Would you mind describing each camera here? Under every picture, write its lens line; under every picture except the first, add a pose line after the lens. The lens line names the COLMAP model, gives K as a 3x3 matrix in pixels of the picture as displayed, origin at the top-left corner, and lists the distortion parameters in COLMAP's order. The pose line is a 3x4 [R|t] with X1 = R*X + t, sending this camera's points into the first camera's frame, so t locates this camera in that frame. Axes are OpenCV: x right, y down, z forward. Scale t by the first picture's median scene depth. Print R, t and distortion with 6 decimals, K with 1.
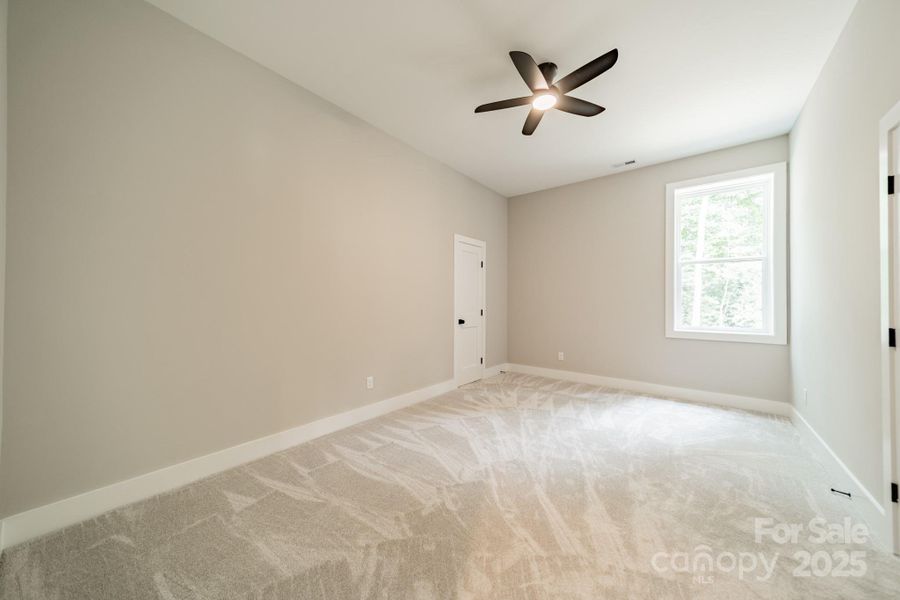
lens RADIAL K [[314.9, 0, 450.5], [0, 314.9, 306.7], [0, 0, 1]] dist [0.004701, 0.000005]
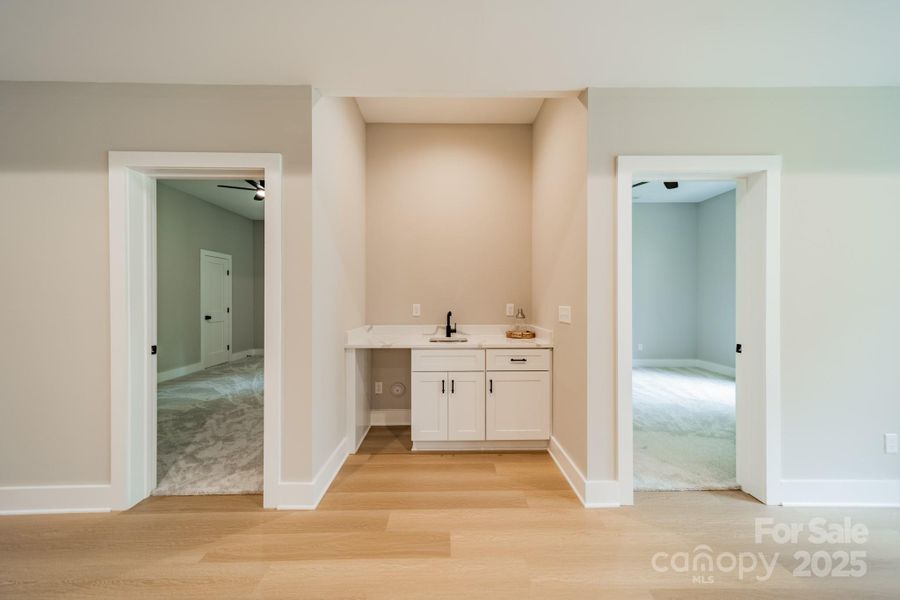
lens RADIAL K [[314.9, 0, 455.6], [0, 314.9, 305.6], [0, 0, 1]] dist [0.004701, 0.000005]
pose [[0.764973, -0.006054, 0.644034, -0.023769], [0.001428, 0.999969, 0.007703, -0.008455], [-0.644061, -0.004973, 0.764958, -0.674132]]
